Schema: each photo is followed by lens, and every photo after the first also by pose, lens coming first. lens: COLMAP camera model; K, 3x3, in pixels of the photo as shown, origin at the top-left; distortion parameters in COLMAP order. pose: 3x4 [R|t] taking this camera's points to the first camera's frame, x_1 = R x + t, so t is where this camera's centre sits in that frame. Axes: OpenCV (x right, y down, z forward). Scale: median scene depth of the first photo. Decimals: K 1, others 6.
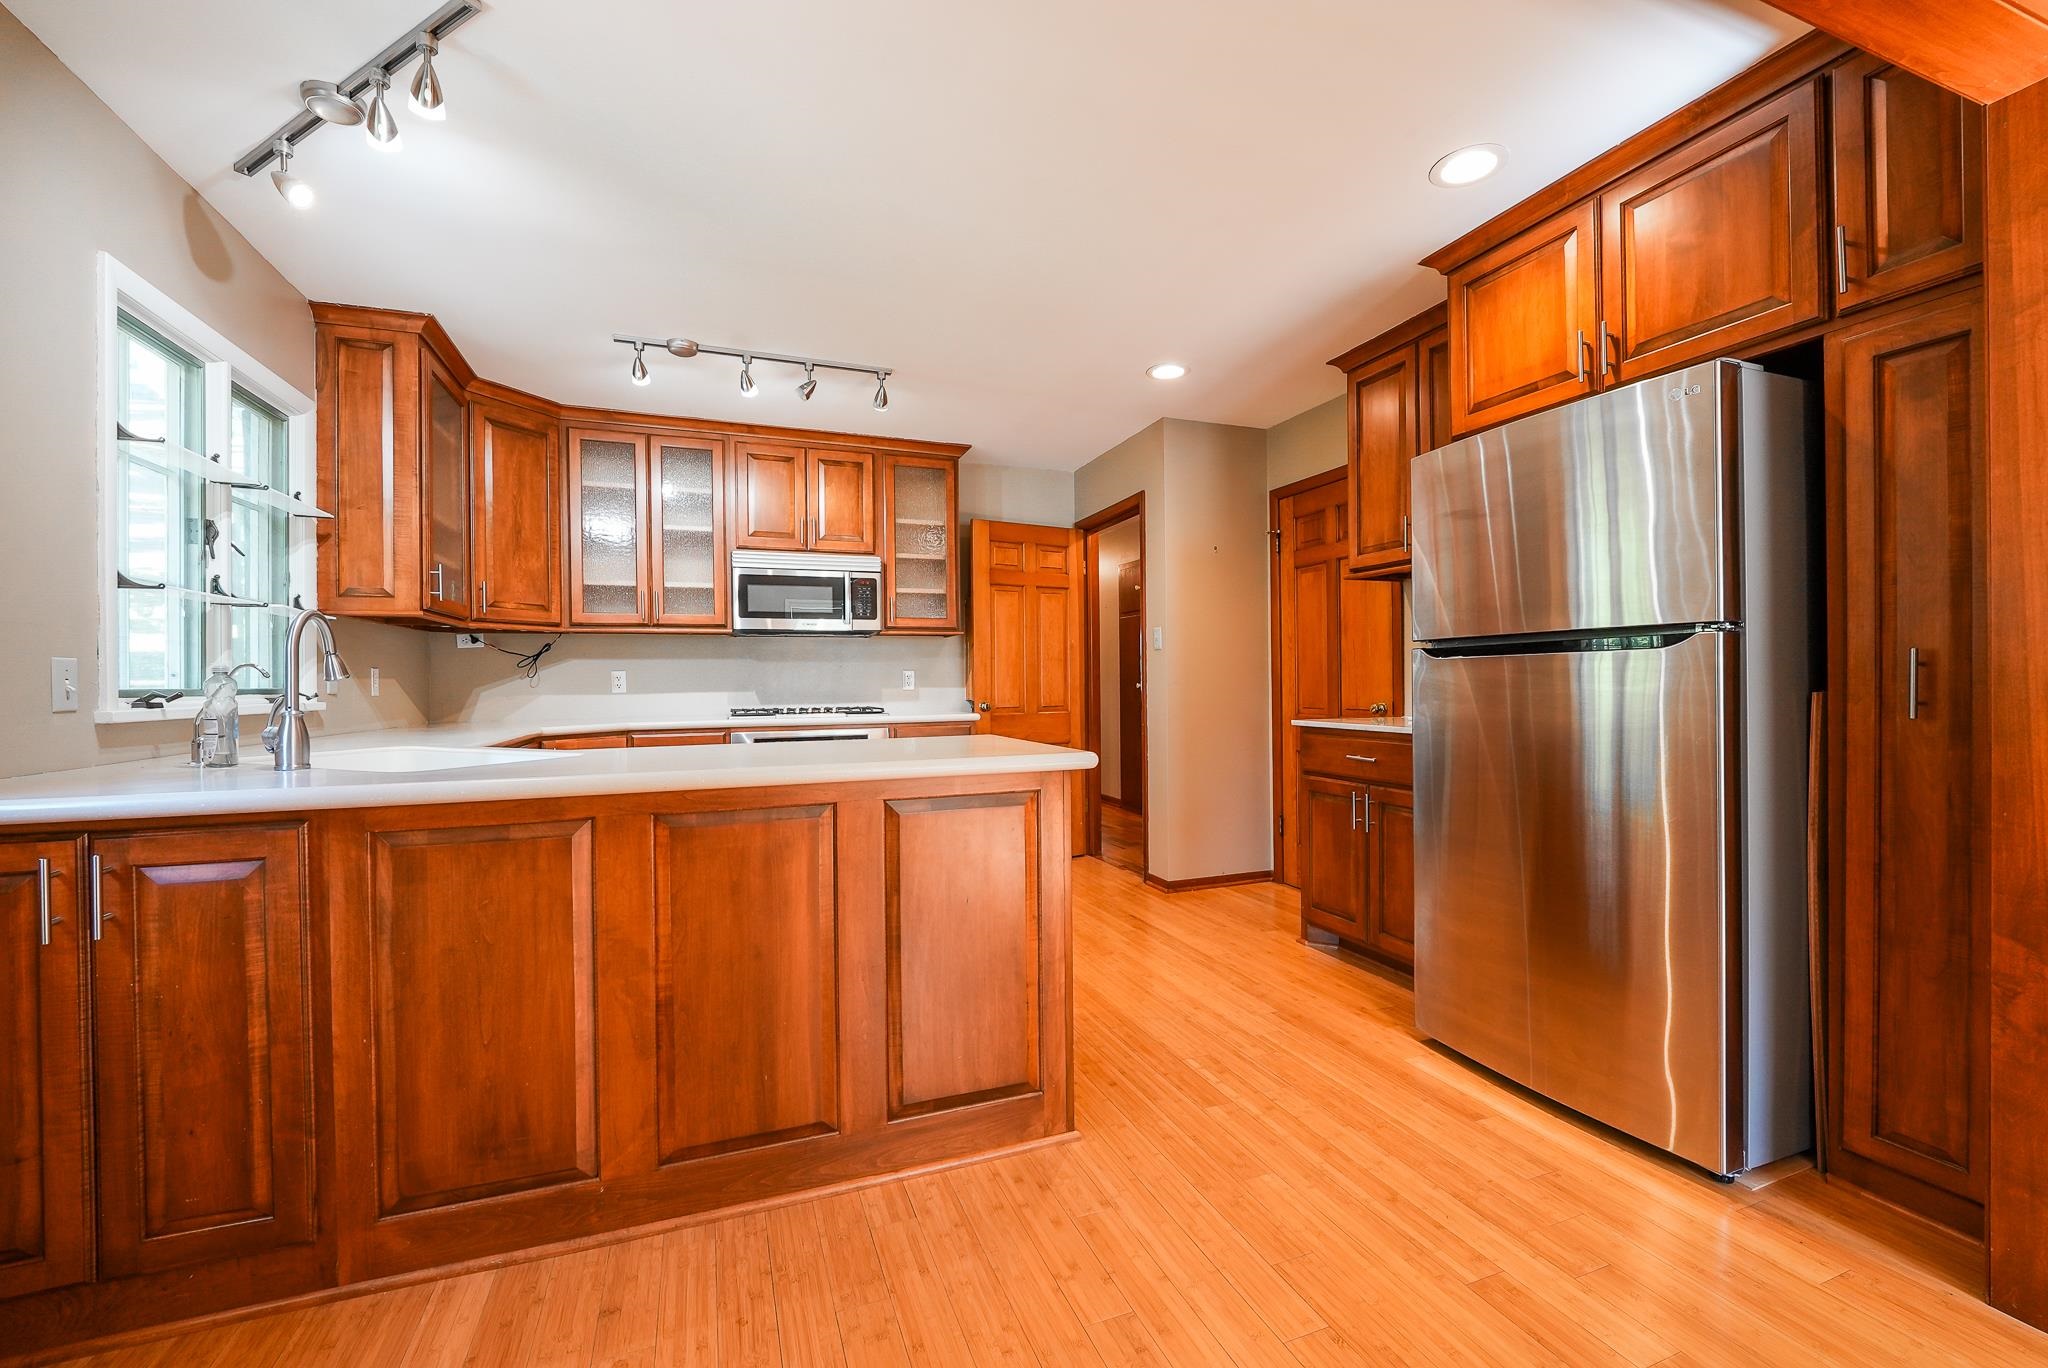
lens RADIAL K [[832.9, 0, 1024.0], [0, 832.9, 684.0], [0, 0, 1]] dist [-0.004138, -0.004489]
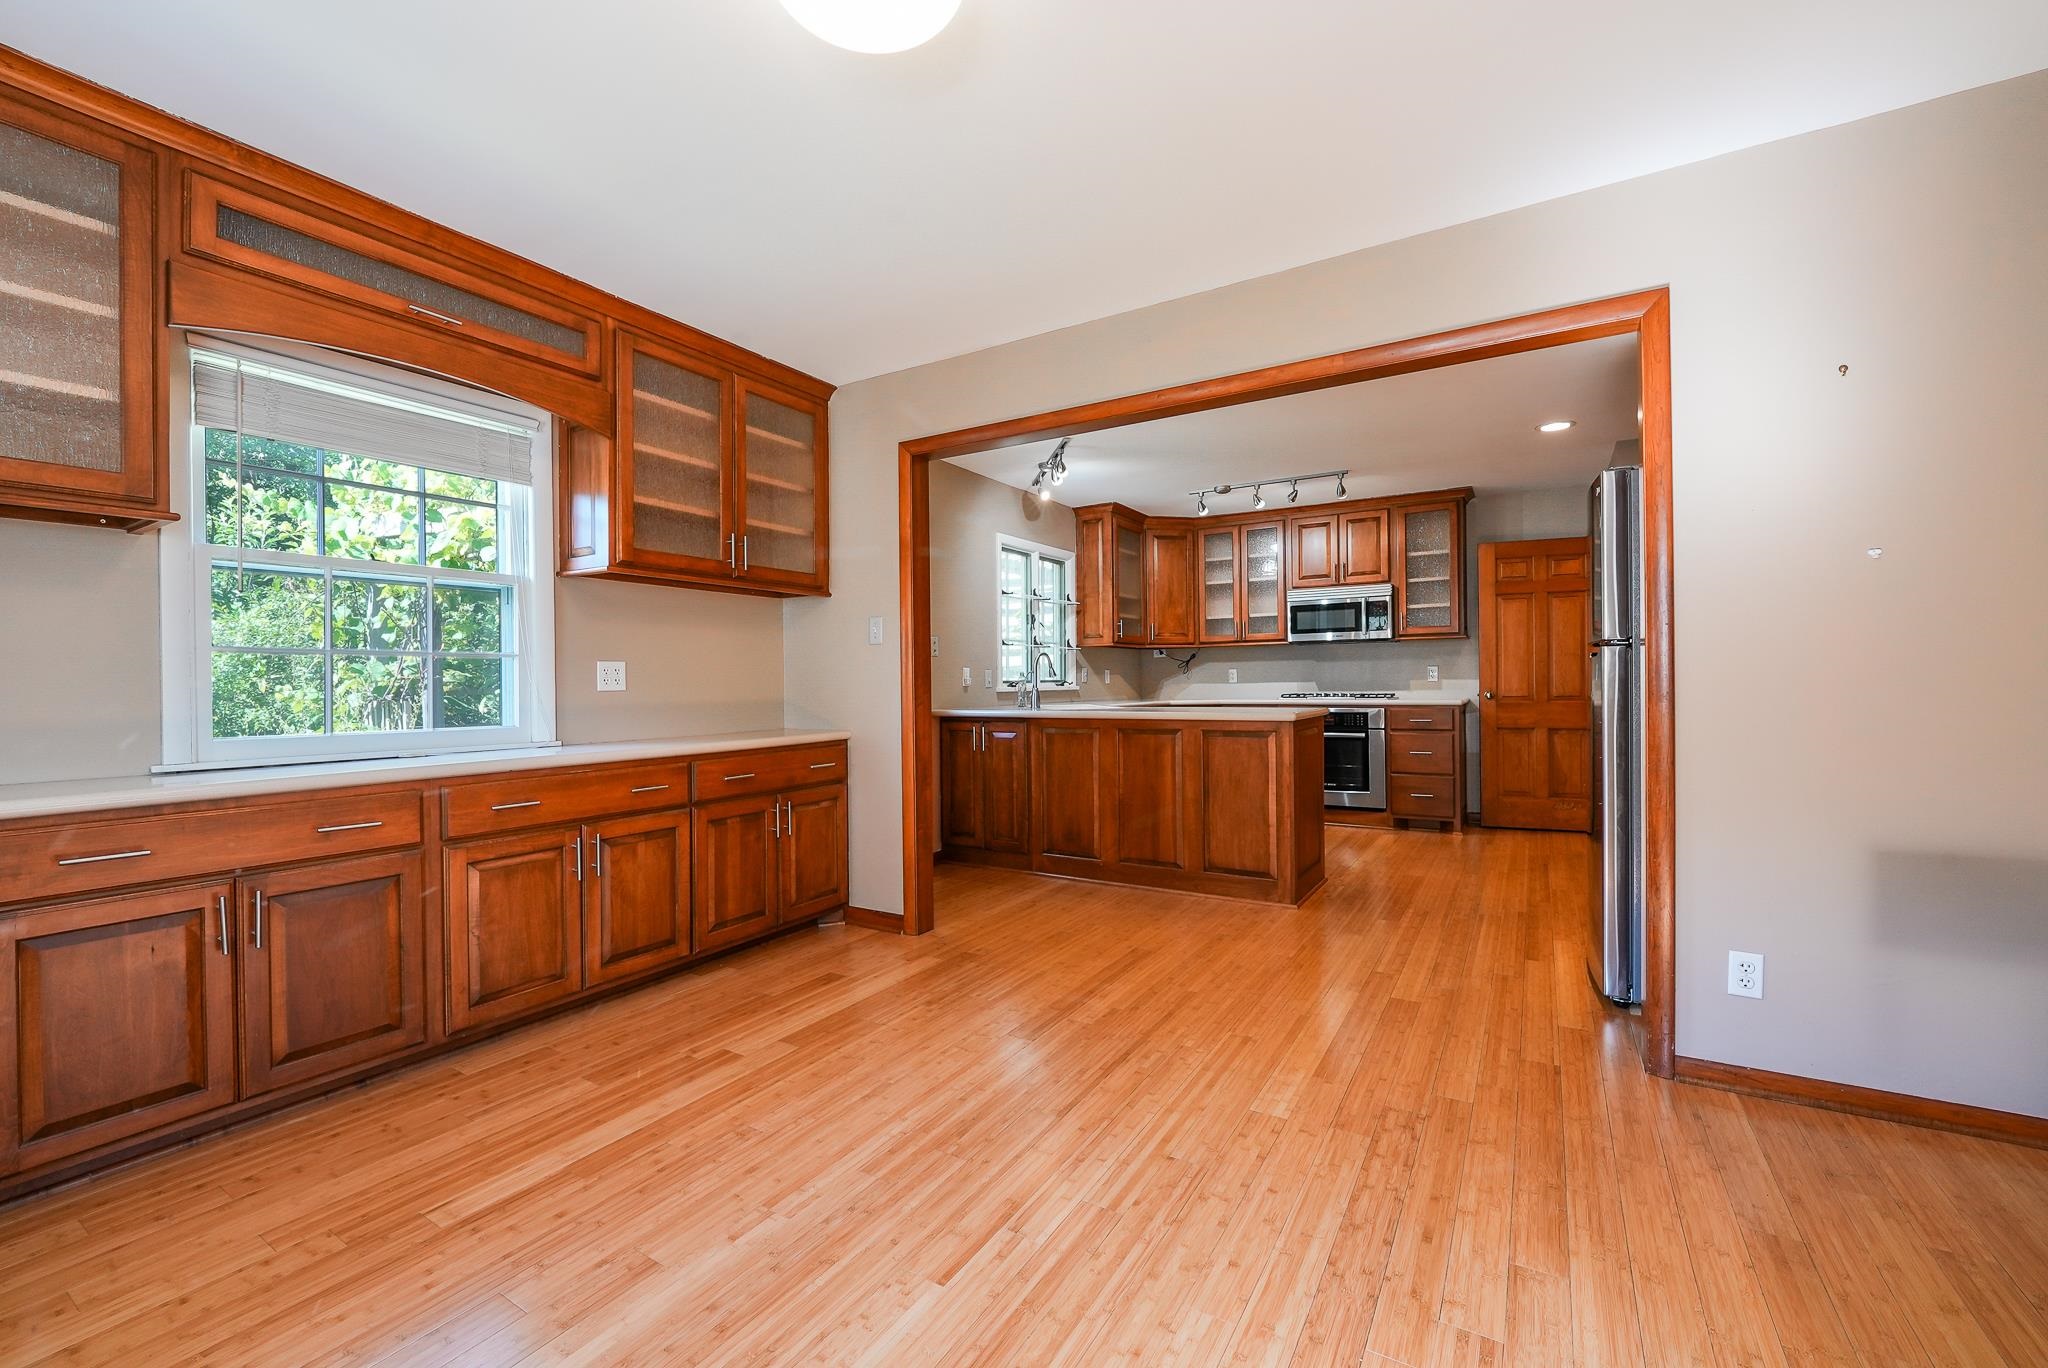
lens RADIAL K [[832.9, 0, 1024.0], [0, 832.9, 684.0], [0, 0, 1]] dist [-0.004138, -0.004489]
pose [[0.611002, 0.006220, -0.791605, 0.857873], [0.003320, 0.999940, 0.010419, -0.007521], [0.791622, -0.008995, 0.610945, -0.497649]]
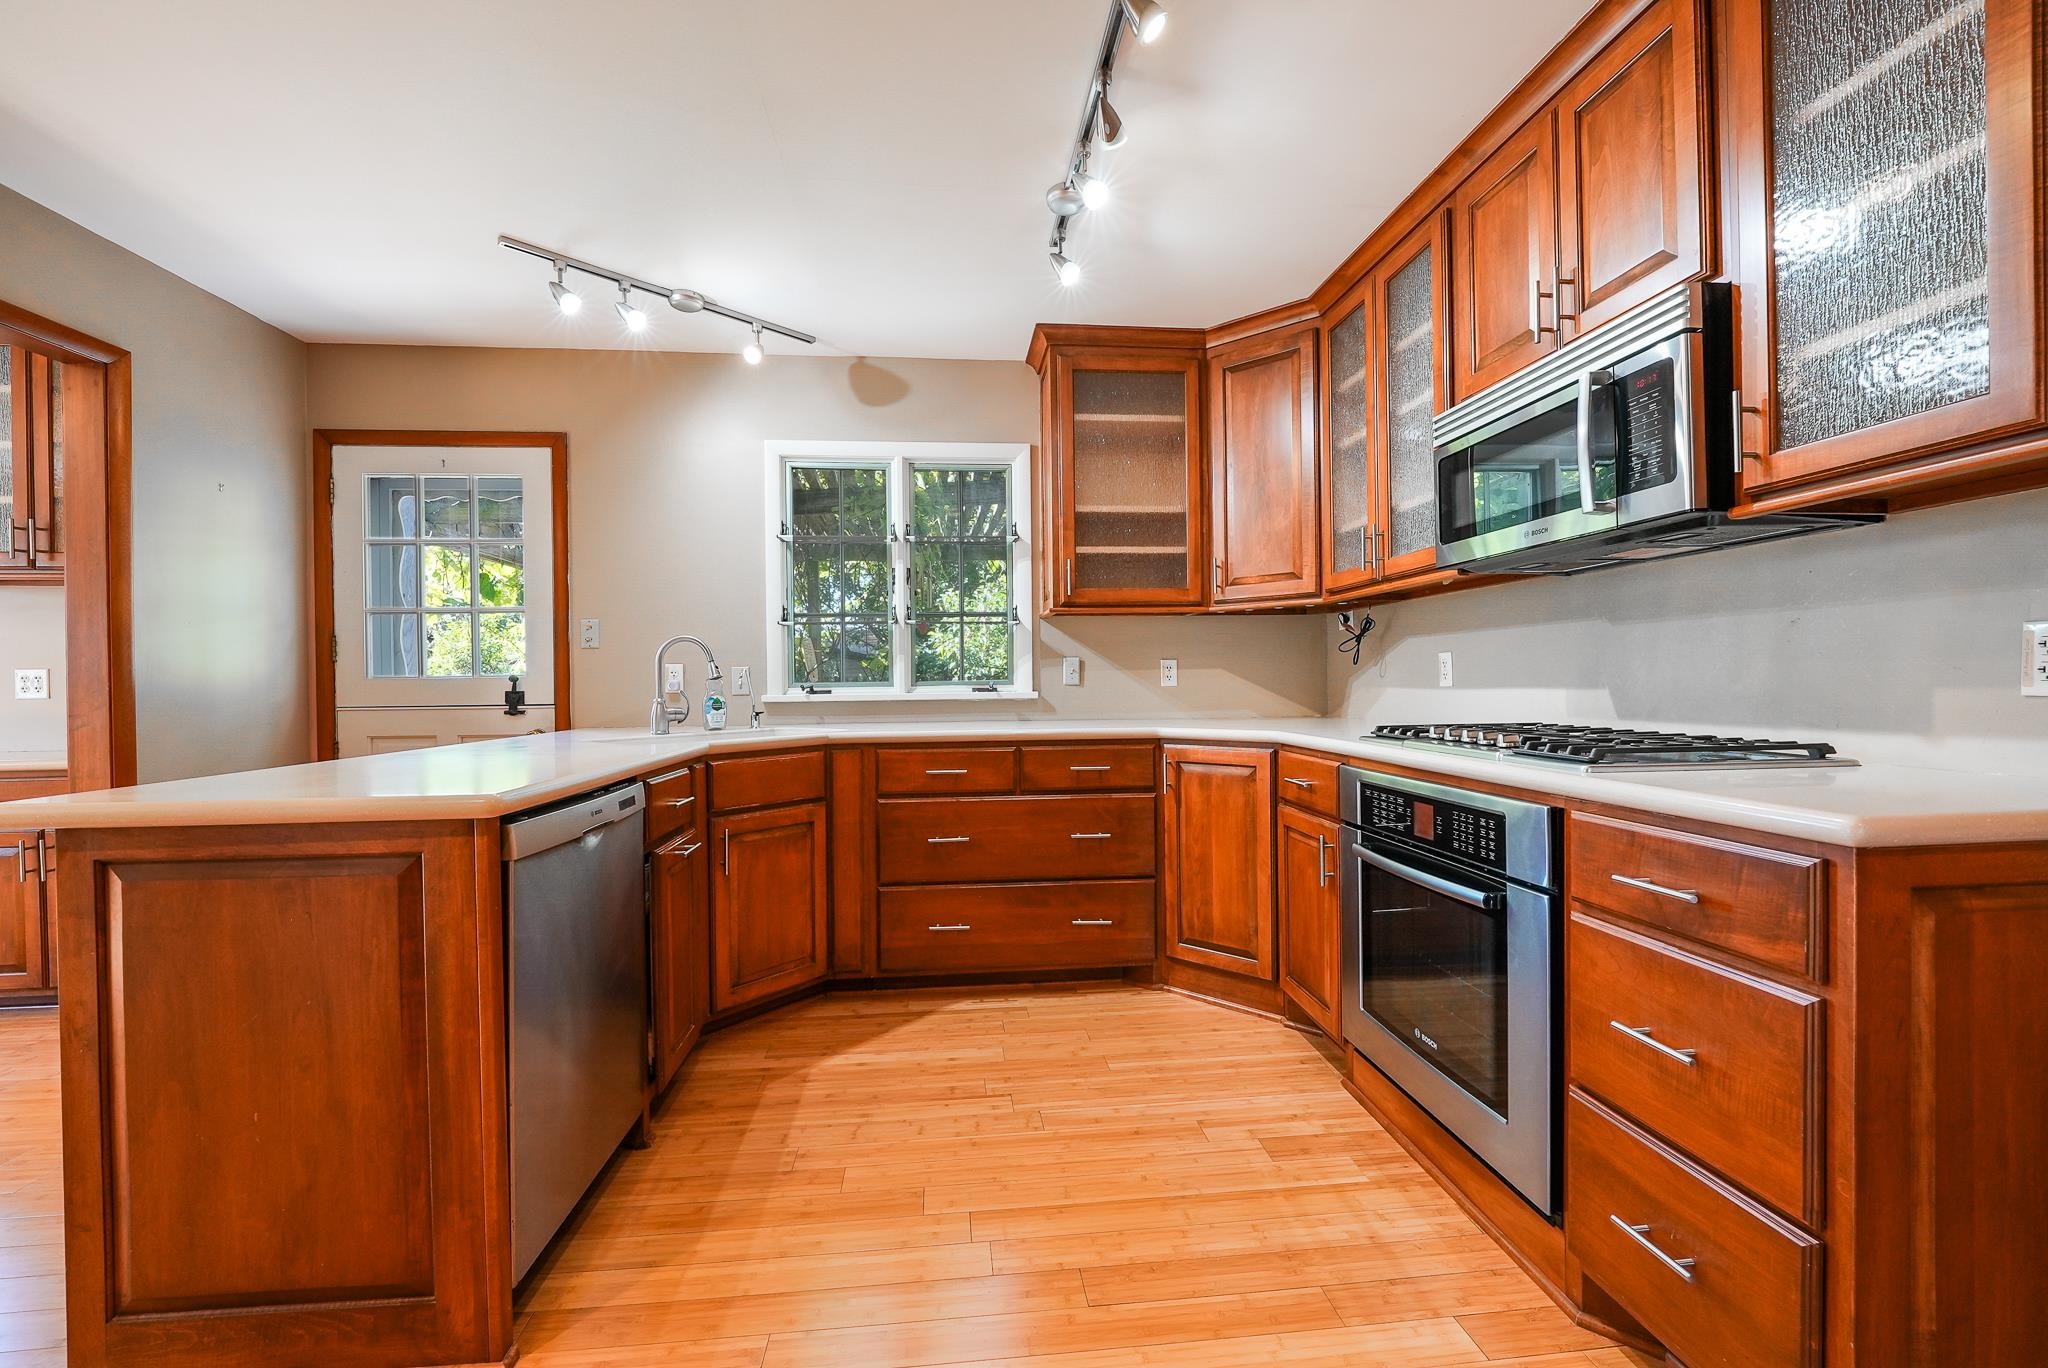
lens RADIAL K [[832.9, 0, 1024.0], [0, 832.9, 684.0], [0, 0, 1]] dist [-0.004138, -0.004489]
pose [[-0.257744, 0.017182, -0.966061, 0.328939], [0.012540, 0.999817, 0.014437, -0.007208], [0.966132, -0.008394, -0.257912, 1.316201]]
